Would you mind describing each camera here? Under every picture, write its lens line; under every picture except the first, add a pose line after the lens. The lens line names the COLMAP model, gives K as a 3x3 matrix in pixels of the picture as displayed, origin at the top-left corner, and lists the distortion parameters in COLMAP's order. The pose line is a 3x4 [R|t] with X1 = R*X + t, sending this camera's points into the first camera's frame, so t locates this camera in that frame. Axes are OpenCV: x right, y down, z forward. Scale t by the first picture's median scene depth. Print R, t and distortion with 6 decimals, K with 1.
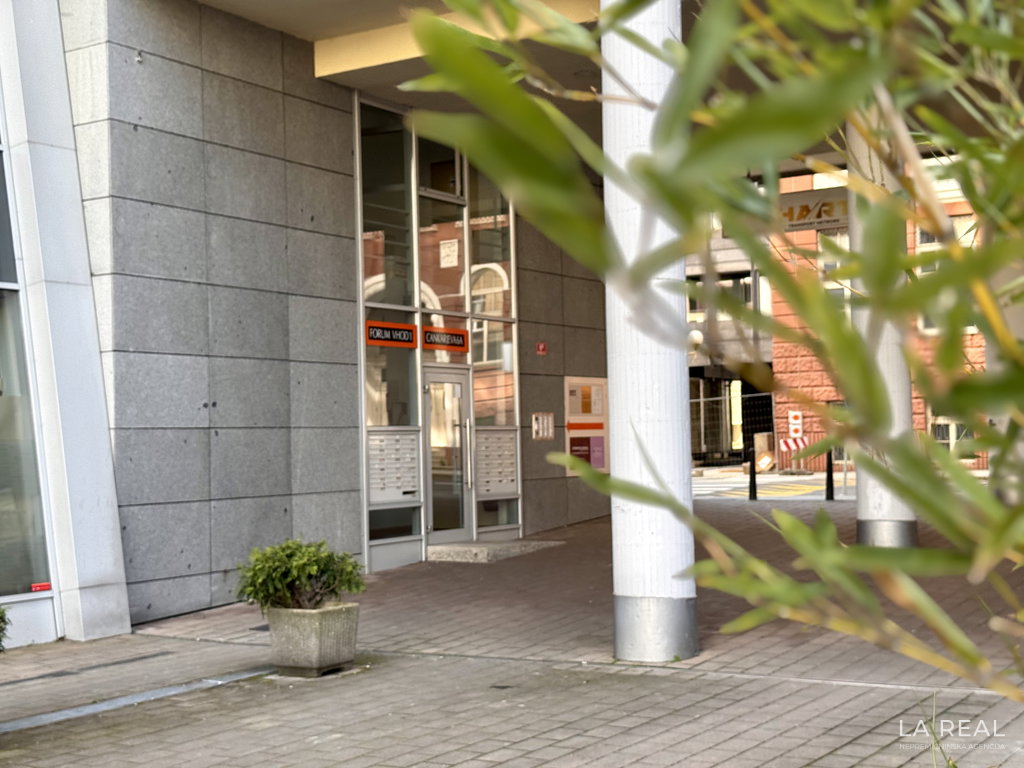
lens RADIAL K [[1444.9, 0, 512.0], [0, 1444.9, 384.4], [0, 0, 1]] dist [0.022829, 0.000000]
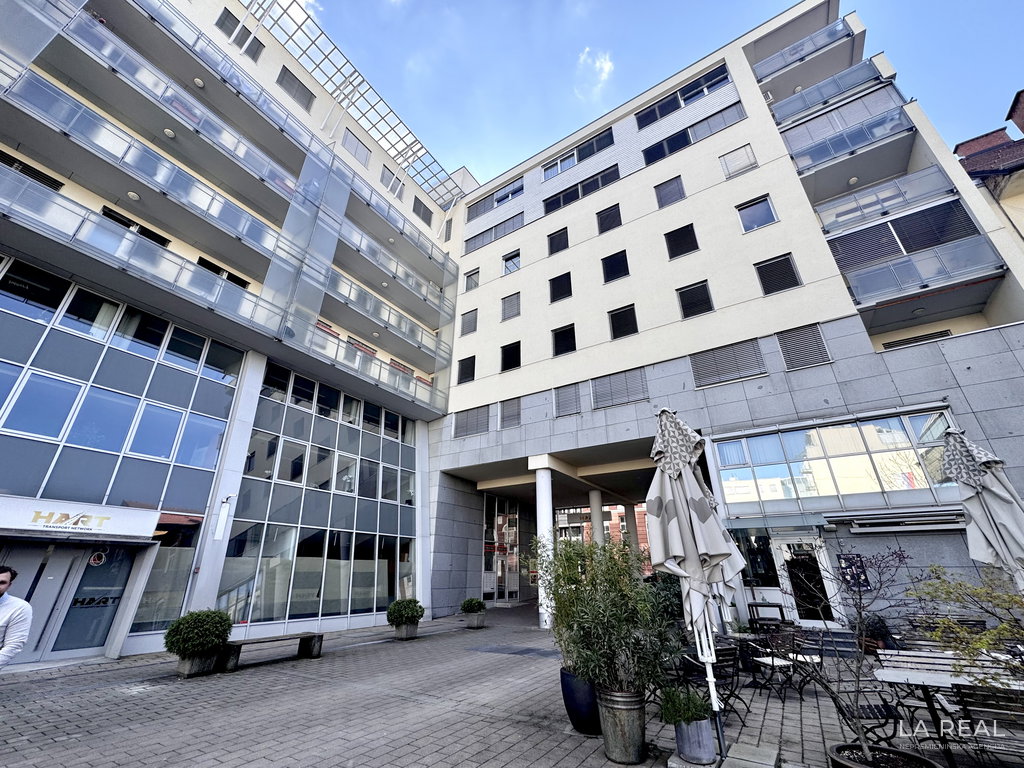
lens RADIAL K [[417.9, 0, 507.9], [0, 417.9, 379.9], [0, 0, 1]] dist [-0.000554, 0.000650]
pose [[0.999498, 0.019542, -0.024945, -0.008269], [-0.027645, 0.922508, -0.384986, -0.019861], [0.015489, 0.385482, 0.922585, -0.387417]]
